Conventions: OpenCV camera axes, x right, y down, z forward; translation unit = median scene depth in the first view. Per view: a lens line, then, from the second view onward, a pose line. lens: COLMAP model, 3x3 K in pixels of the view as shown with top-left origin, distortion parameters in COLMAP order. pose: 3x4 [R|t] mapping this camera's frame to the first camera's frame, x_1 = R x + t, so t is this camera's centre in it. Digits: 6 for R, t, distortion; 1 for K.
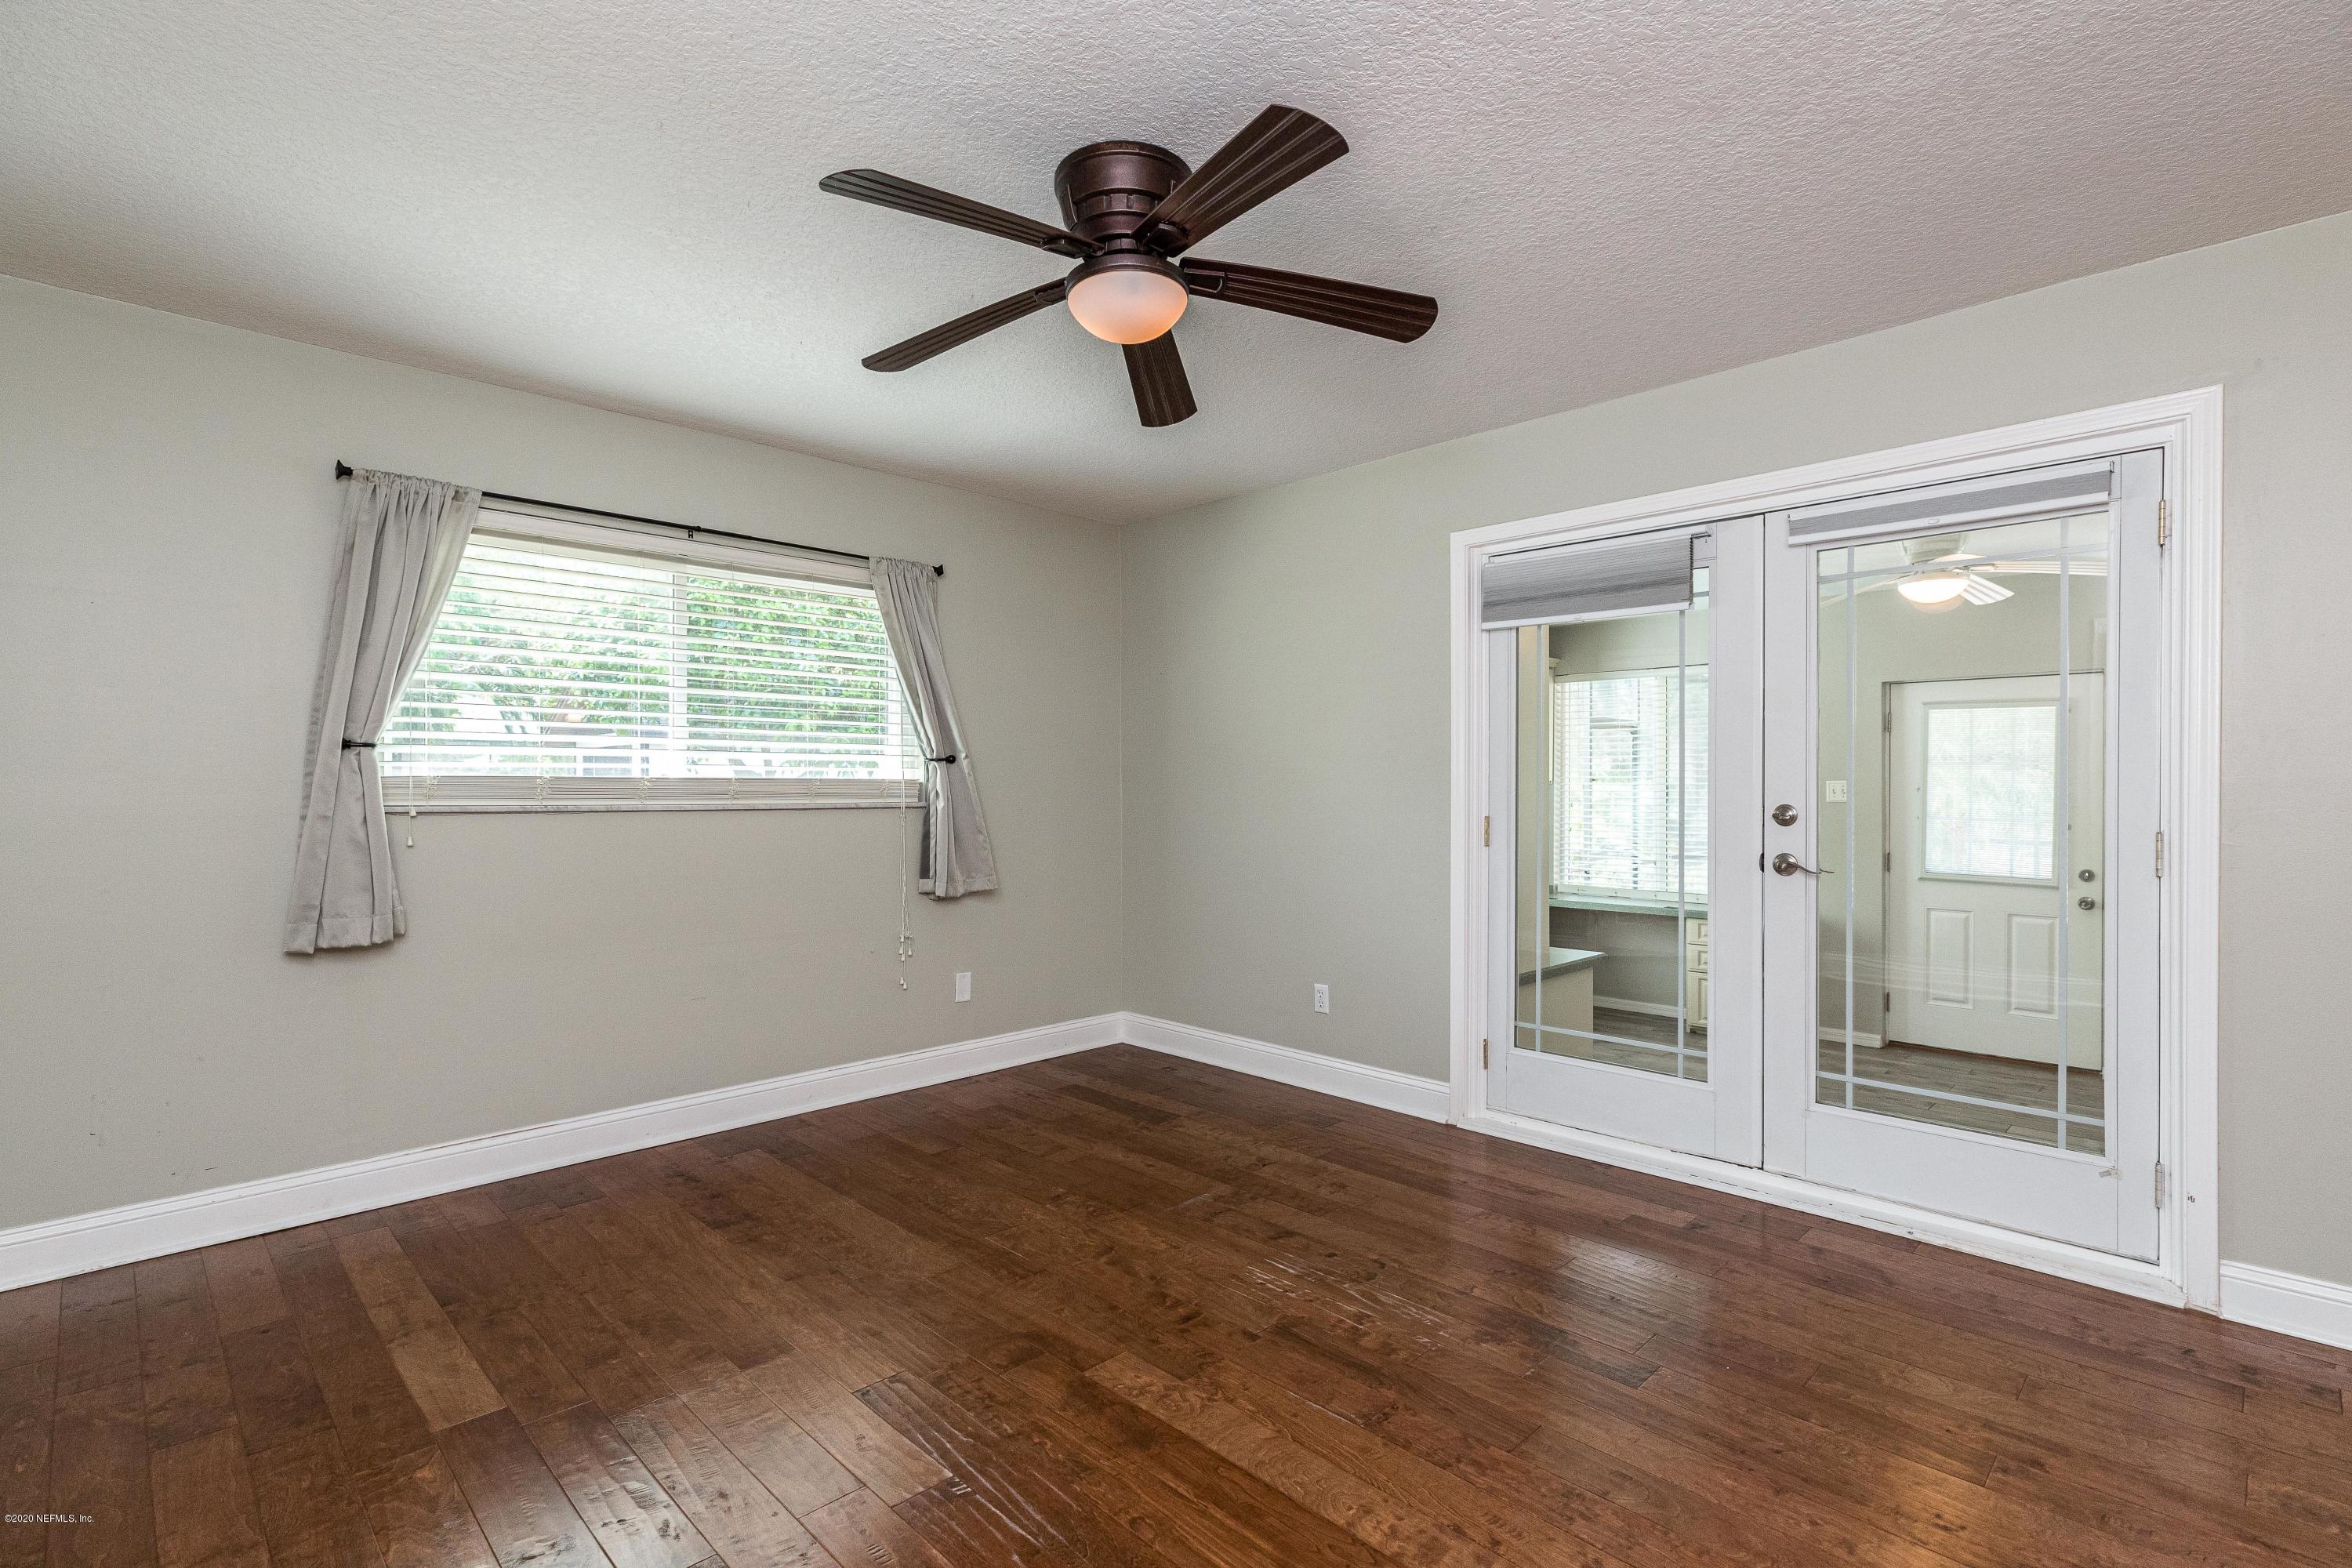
lens RADIAL K [[1053.8, 0, 1175.3], [0, 1053.8, 779.6], [0, 0, 1]] dist [0.003379, -0.000557]
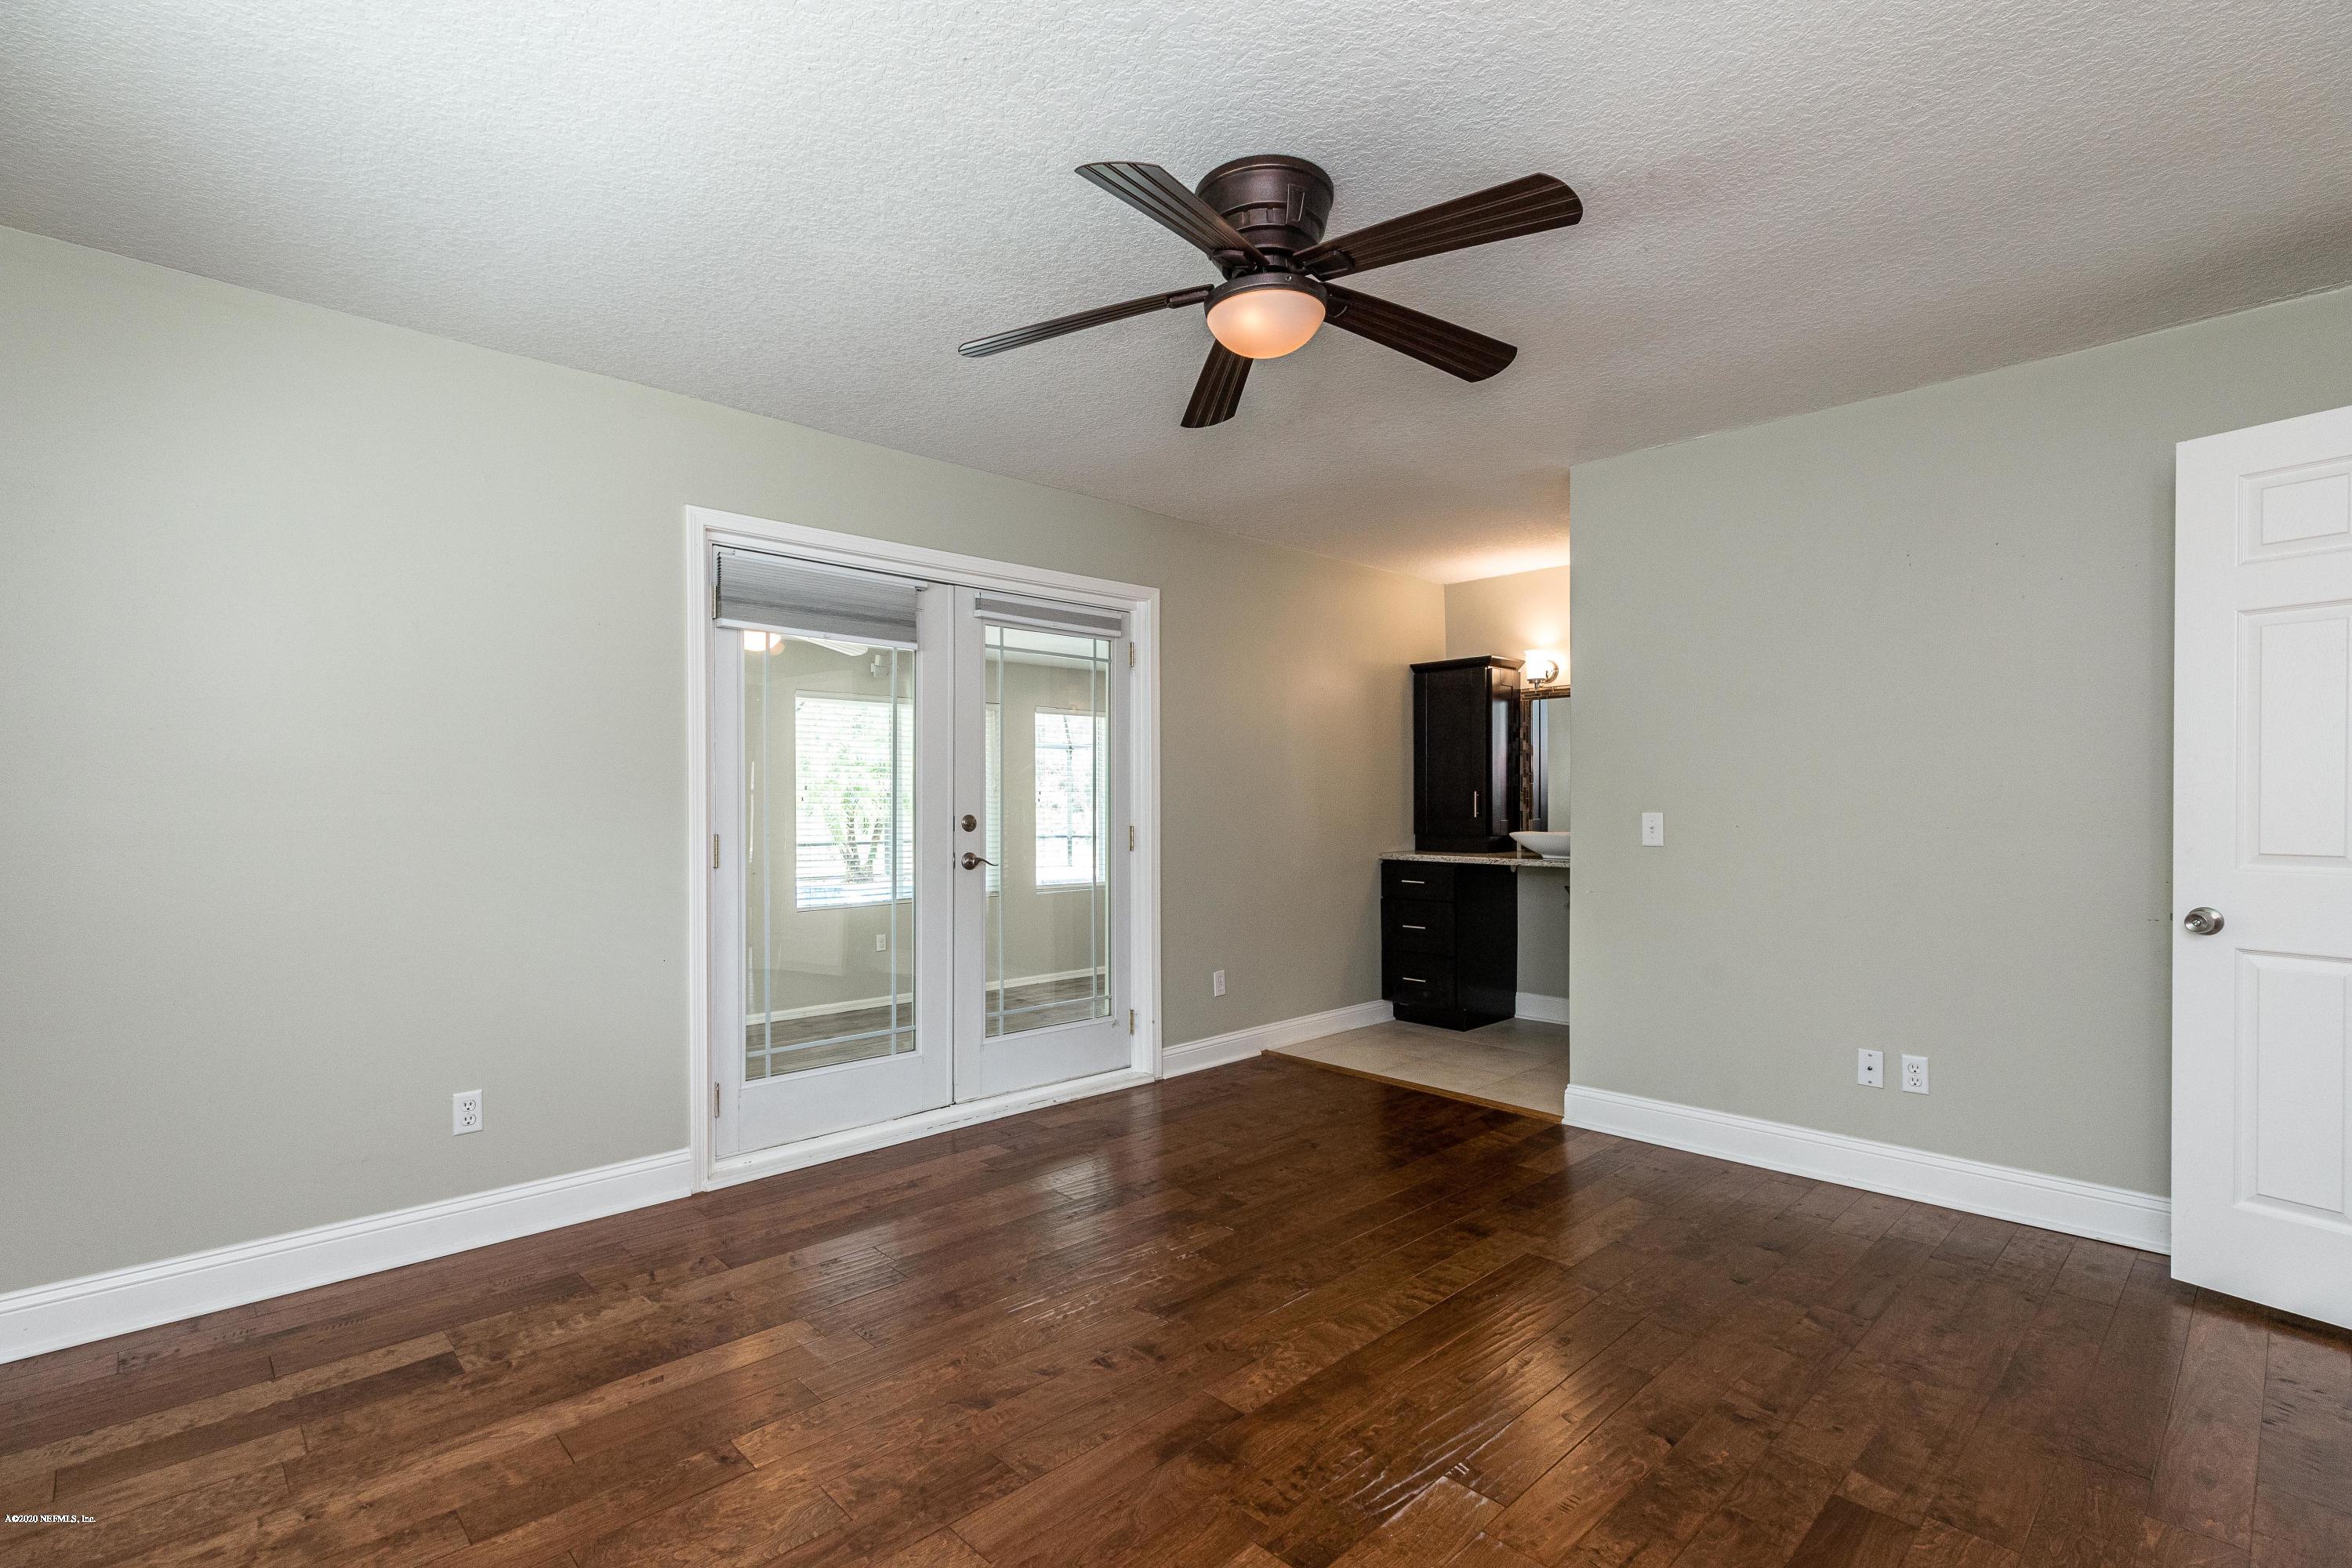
lens RADIAL K [[1053.8, 0, 1175.2], [0, 1053.8, 801.4], [0, 0, 1]] dist [0.003379, -0.000557]
pose [[0.050399, -0.000599, 0.998729, -0.692580], [-0.004749, 0.999988, 0.000840, 0.004567], [-0.998718, -0.004785, 0.050395, 0.675131]]
